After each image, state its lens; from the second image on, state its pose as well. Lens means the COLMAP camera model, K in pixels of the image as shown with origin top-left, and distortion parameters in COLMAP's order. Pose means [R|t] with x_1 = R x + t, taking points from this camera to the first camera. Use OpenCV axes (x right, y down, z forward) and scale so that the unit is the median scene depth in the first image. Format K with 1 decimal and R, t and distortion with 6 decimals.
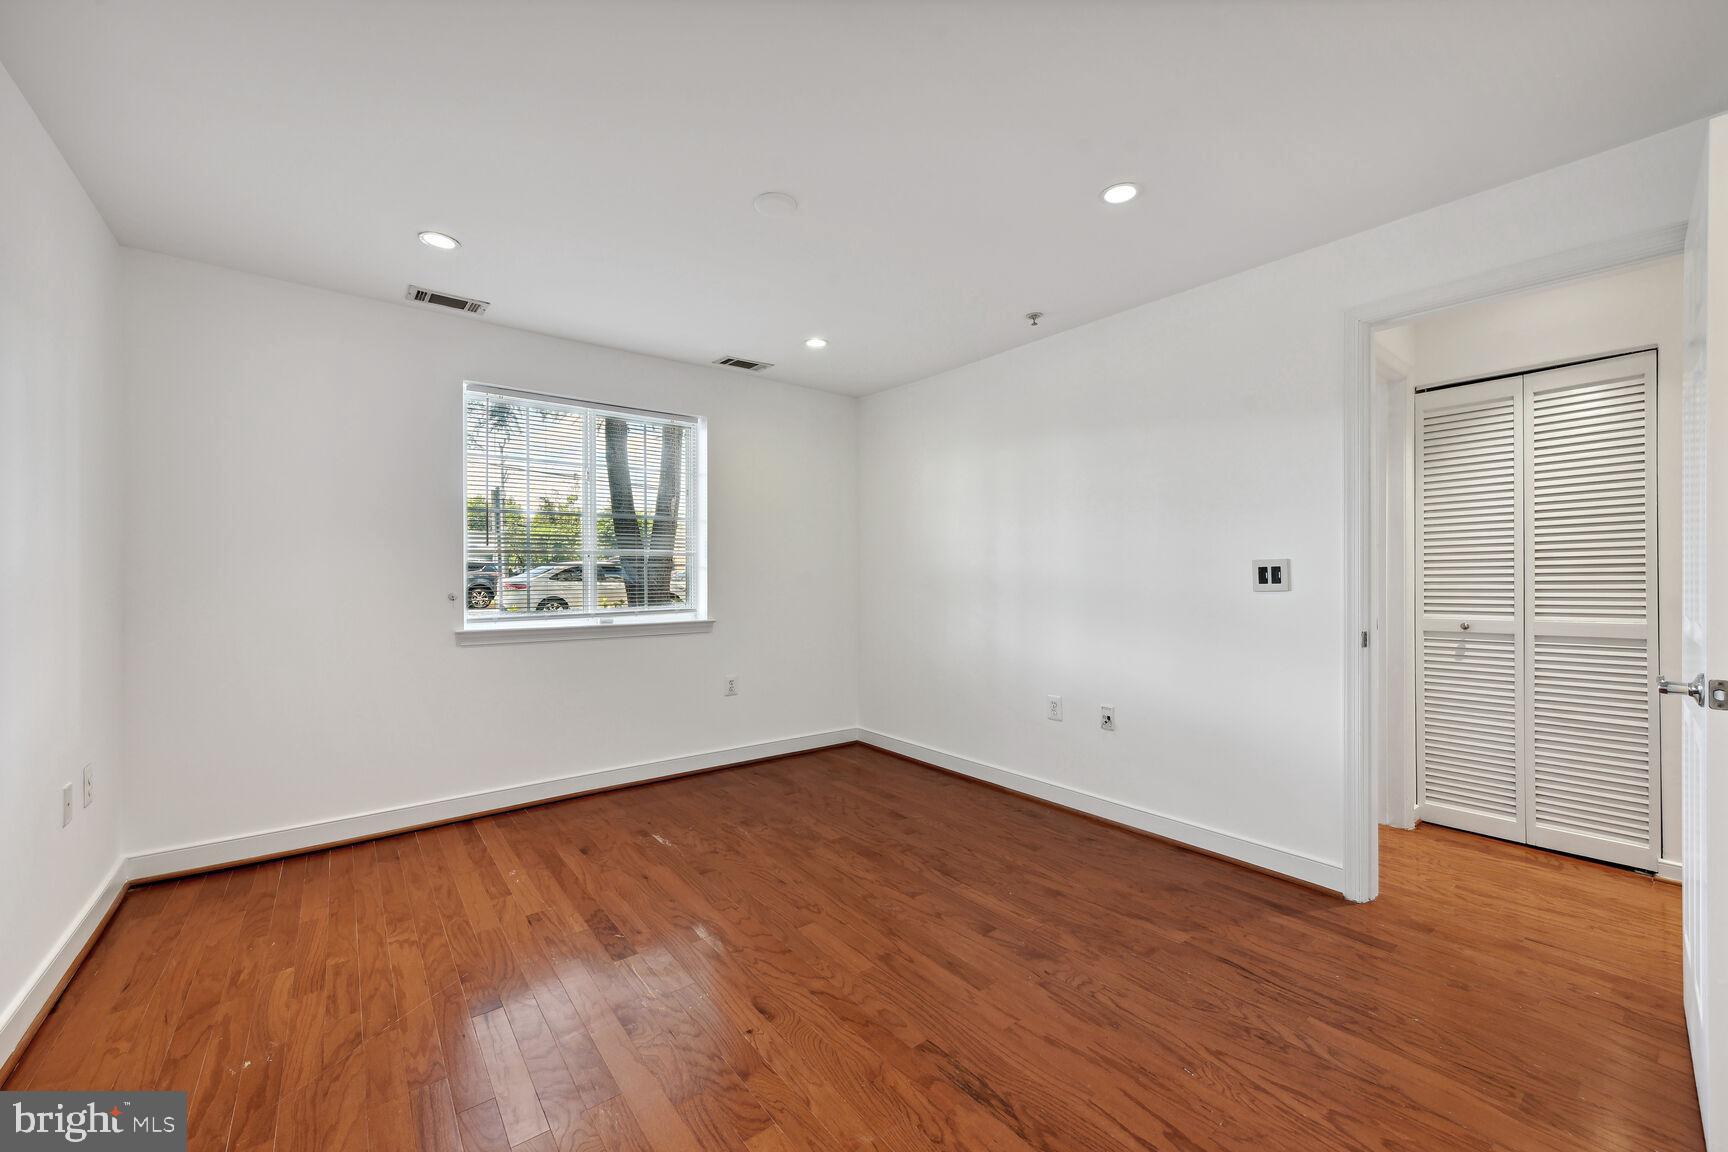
lens RADIAL K [[682.9, 0, 861.2], [0, 682.9, 571.7], [0, 0, 1]] dist [0.008765, 0.000025]
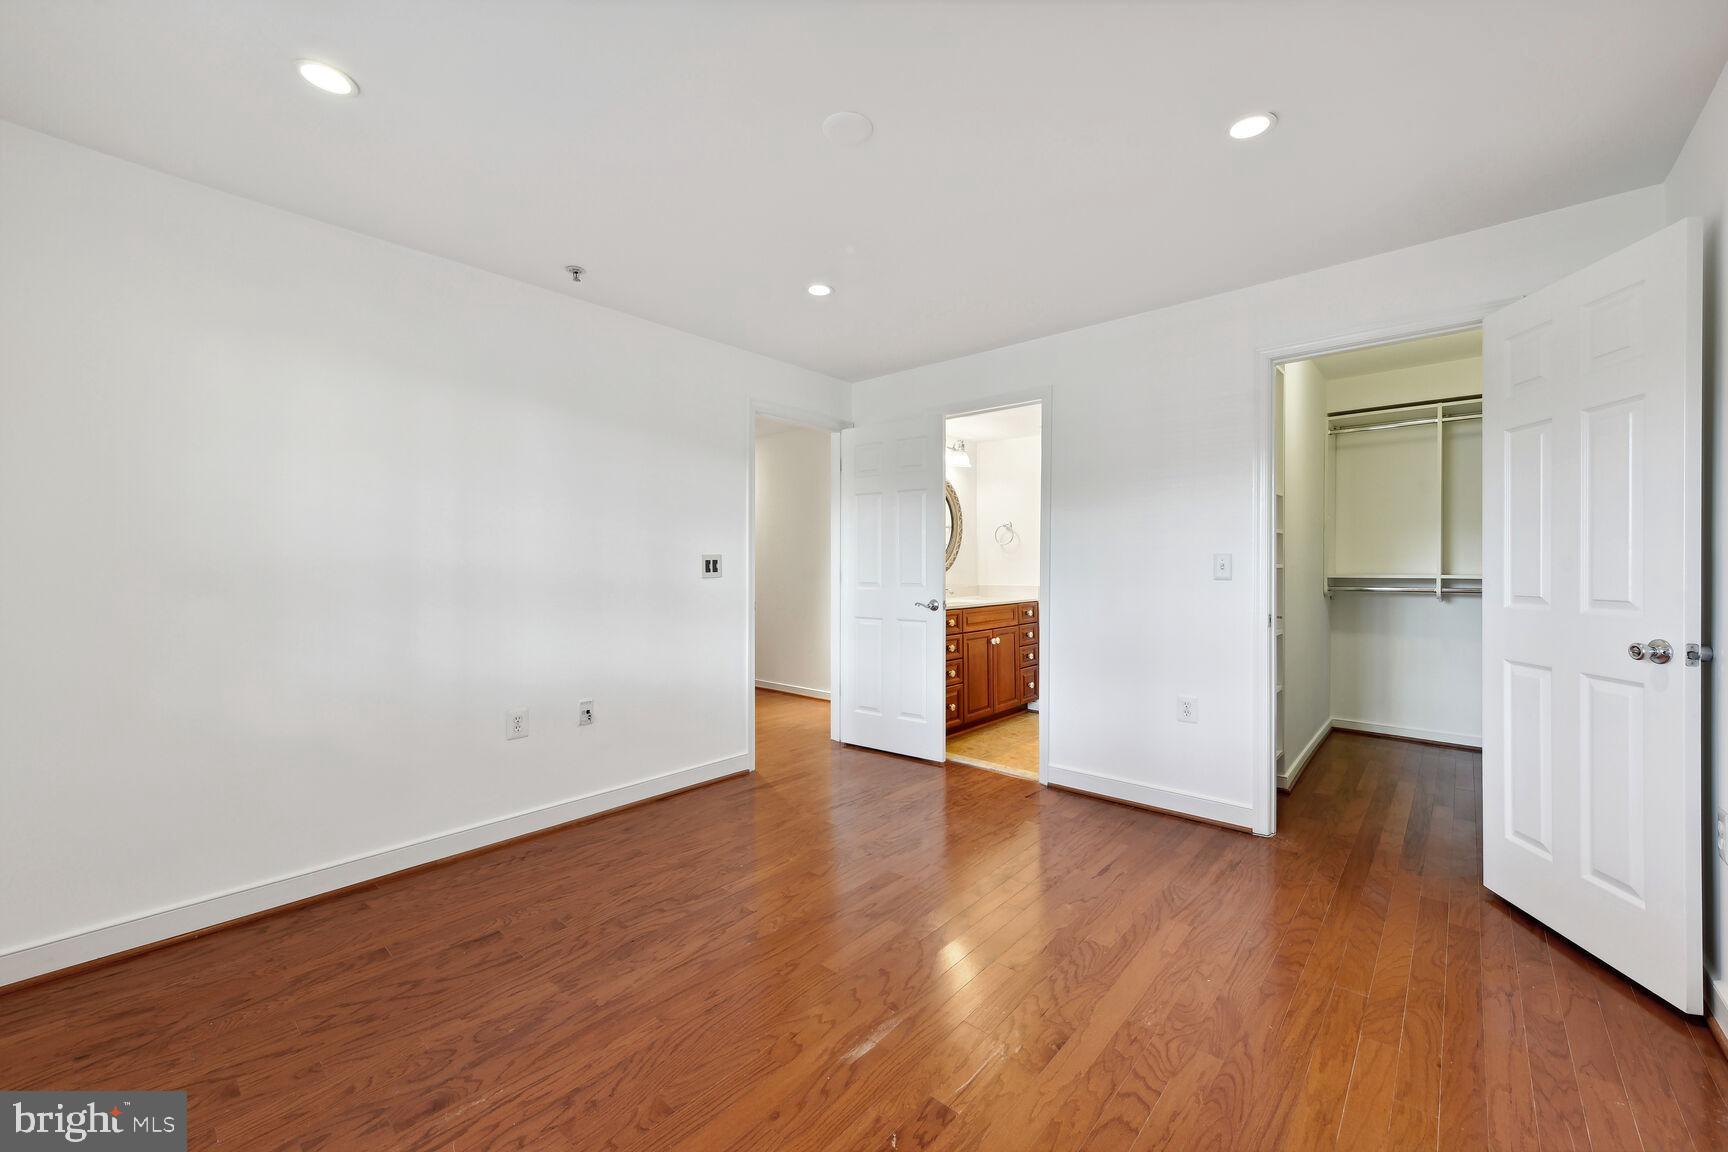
lens RADIAL K [[682.9, 0, 861.2], [0, 682.9, 571.7], [0, 0, 1]] dist [0.008765, 0.000025]
pose [[-0.193334, -0.007138, 0.981107, -0.802230], [-0.003937, 0.999971, 0.006499, 0.006017], [-0.981125, -0.002606, -0.193357, 0.963152]]
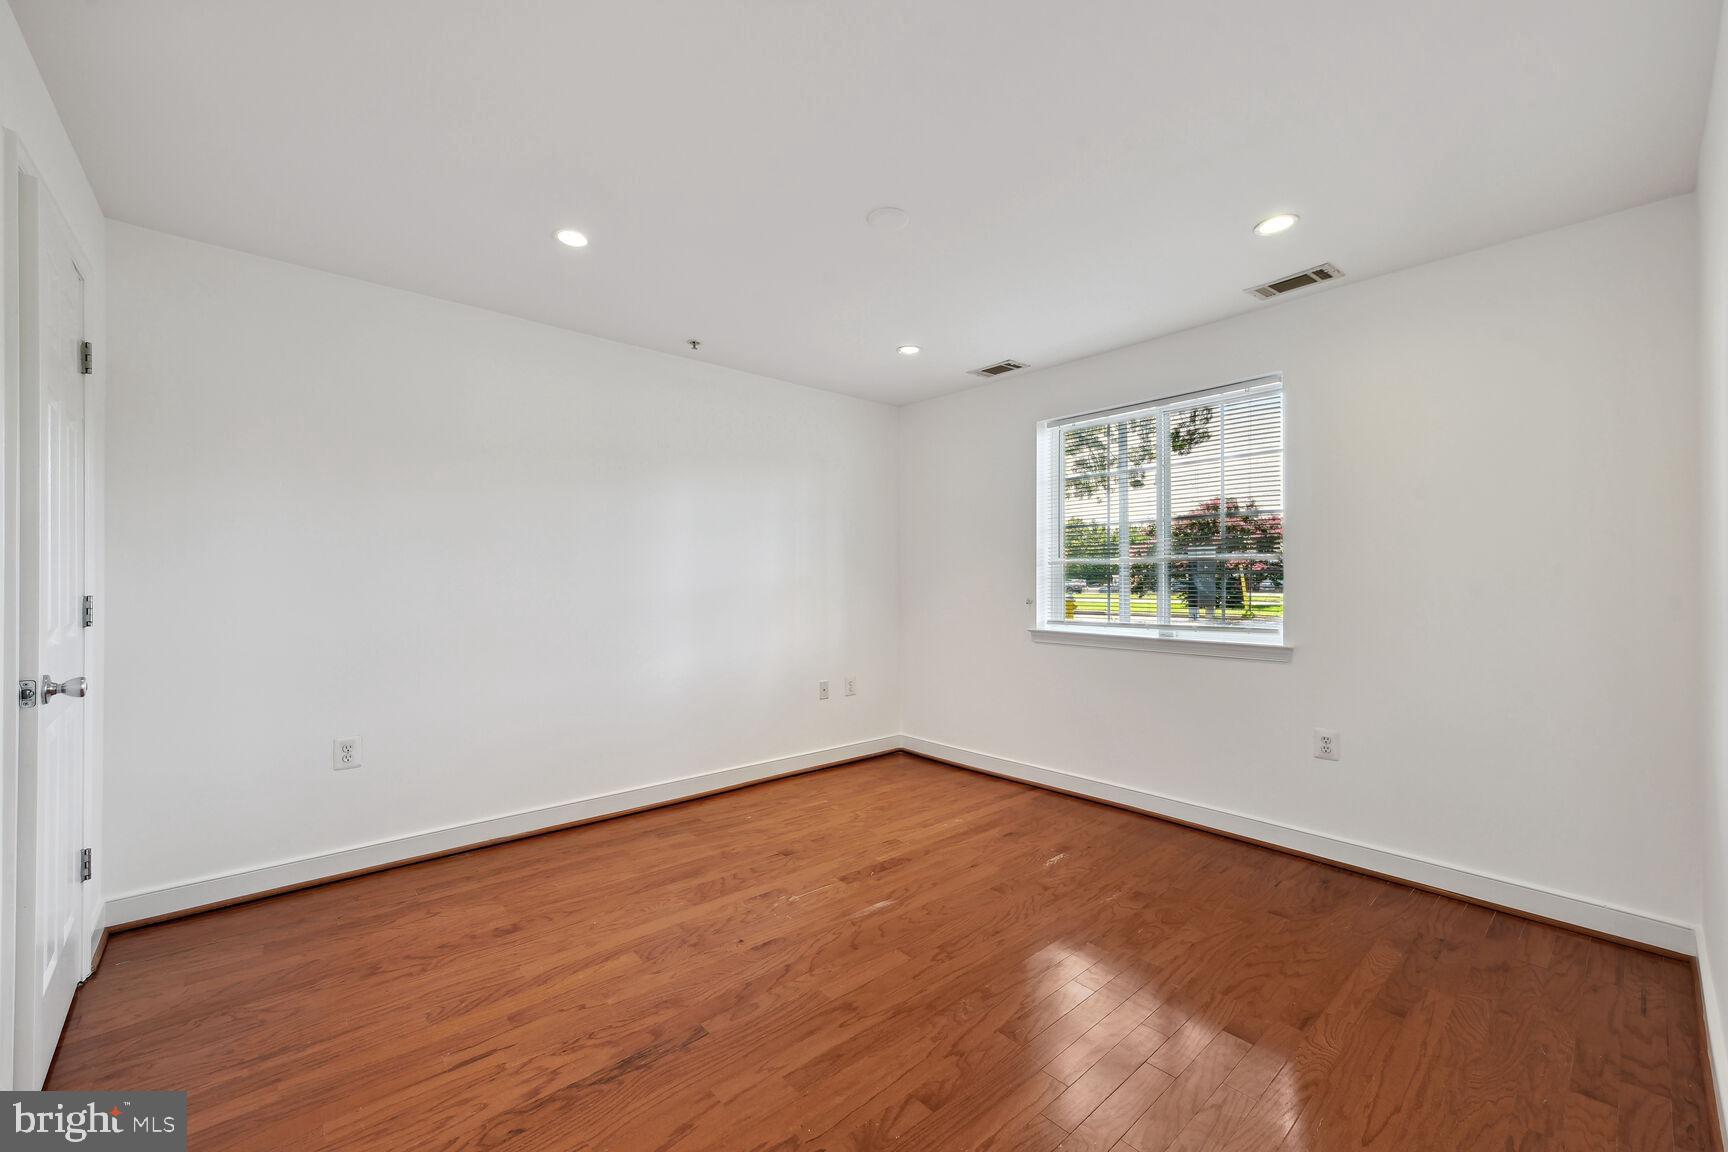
lens RADIAL K [[673.0, 0, 845.1], [0, 673.0, 578.4], [0, 0, 1]] dist [0.012674, 0.000044]
pose [[0.047088, -0.002812, -0.998887, 0.732073], [0.005033, 0.999984, -0.002577, -0.003616], [0.998878, -0.004906, 0.047101, 0.748239]]
